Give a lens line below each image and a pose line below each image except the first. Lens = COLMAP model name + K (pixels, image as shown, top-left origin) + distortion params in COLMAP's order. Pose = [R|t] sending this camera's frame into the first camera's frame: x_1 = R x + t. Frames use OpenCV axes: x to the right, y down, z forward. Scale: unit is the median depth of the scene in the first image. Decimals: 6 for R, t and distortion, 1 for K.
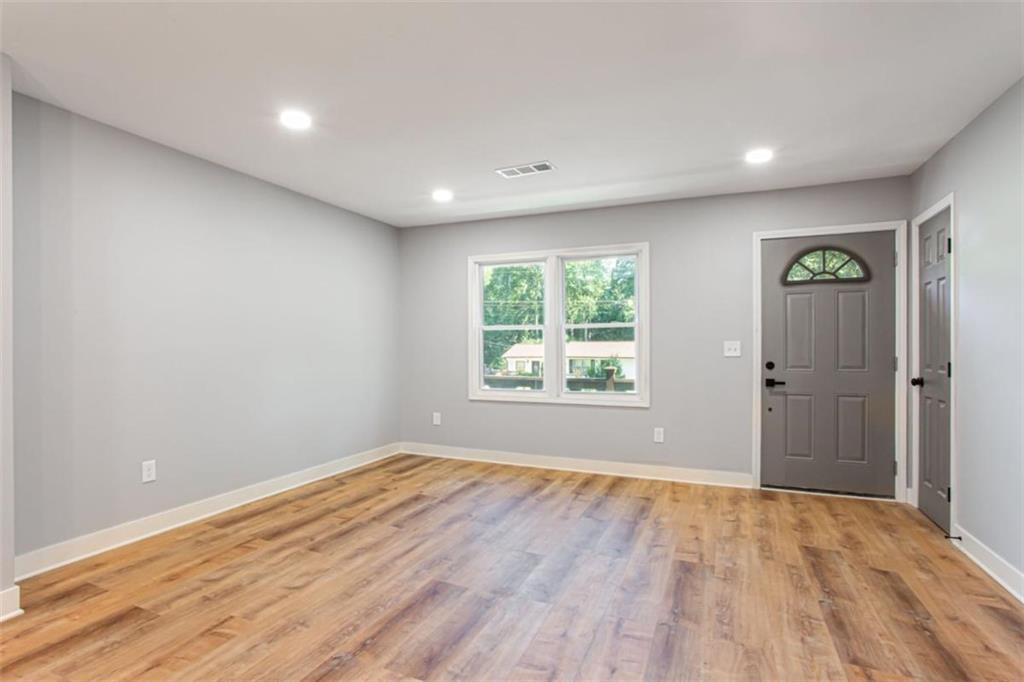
lens RADIAL K [[496.5, 0, 505.3], [0, 496.5, 343.5], [0, 0, 1]] dist [-0.068322, 0.038079]
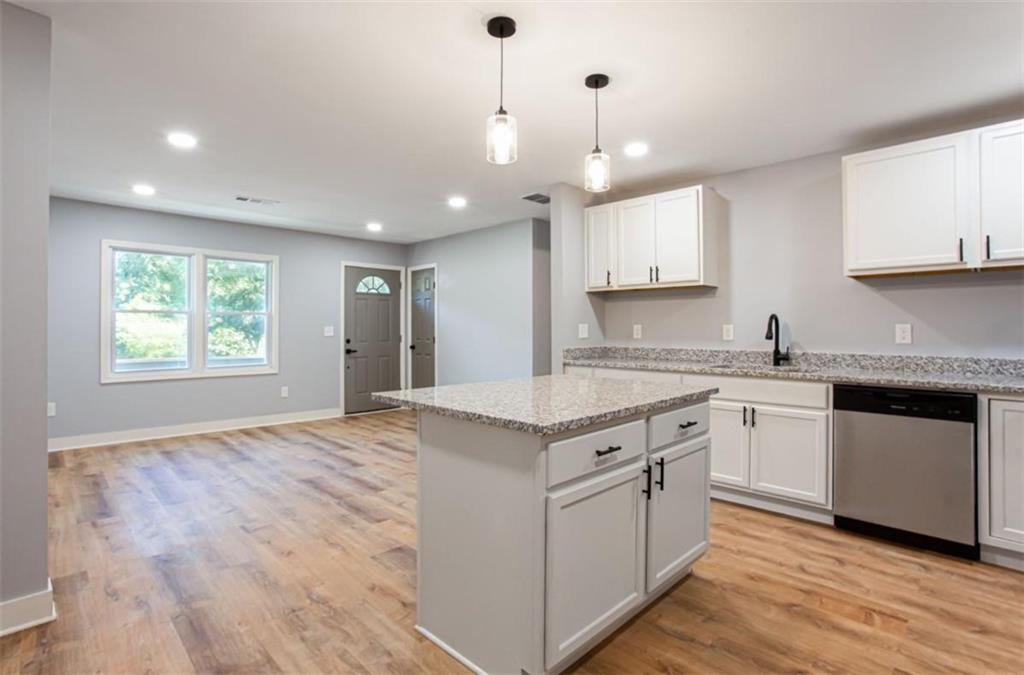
lens RADIAL K [[485.9, 0, 478.9], [0, 485.9, 323.6], [0, 0, 1]] dist [-0.043122, 0.000493]
pose [[0.405071, 0.011922, 0.914208, -0.874343], [-0.003499, 0.999928, -0.011489, 0.002101], [-0.914279, 0.001455, 0.405083, -0.096352]]
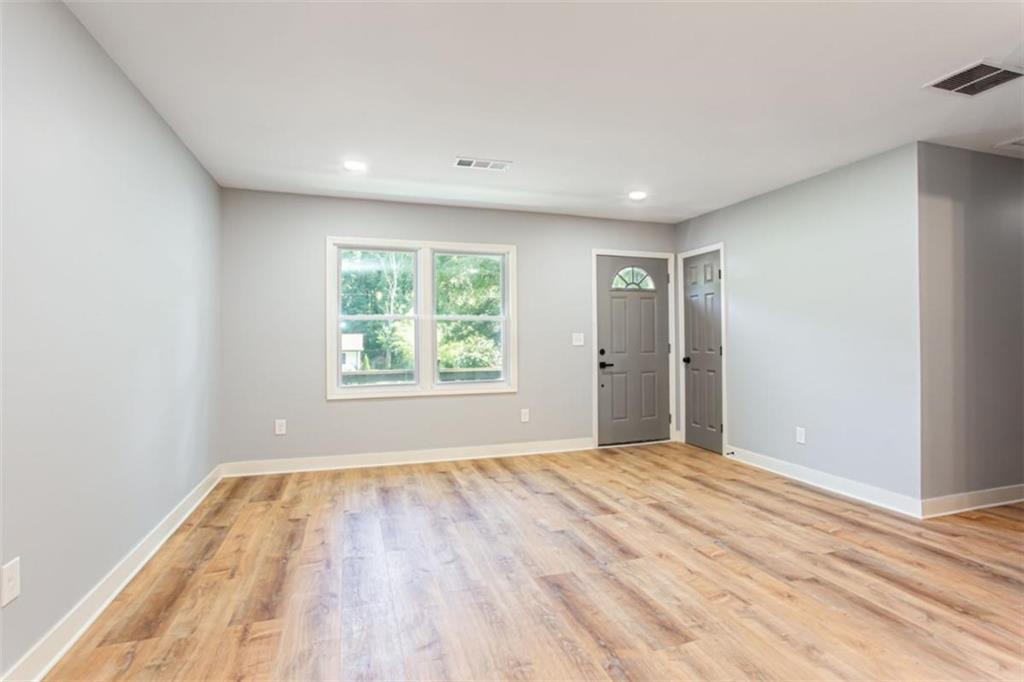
lens RADIAL K [[486.2, 0, 508.8], [0, 486.2, 328.7], [0, 0, 1]] dist [-0.061552, 0.034816]
pose [[0.748804, 0.008466, 0.662737, -0.548336], [0.002851, 0.999868, -0.015994, 0.003203], [-0.662785, 0.013866, 0.748681, 0.212159]]
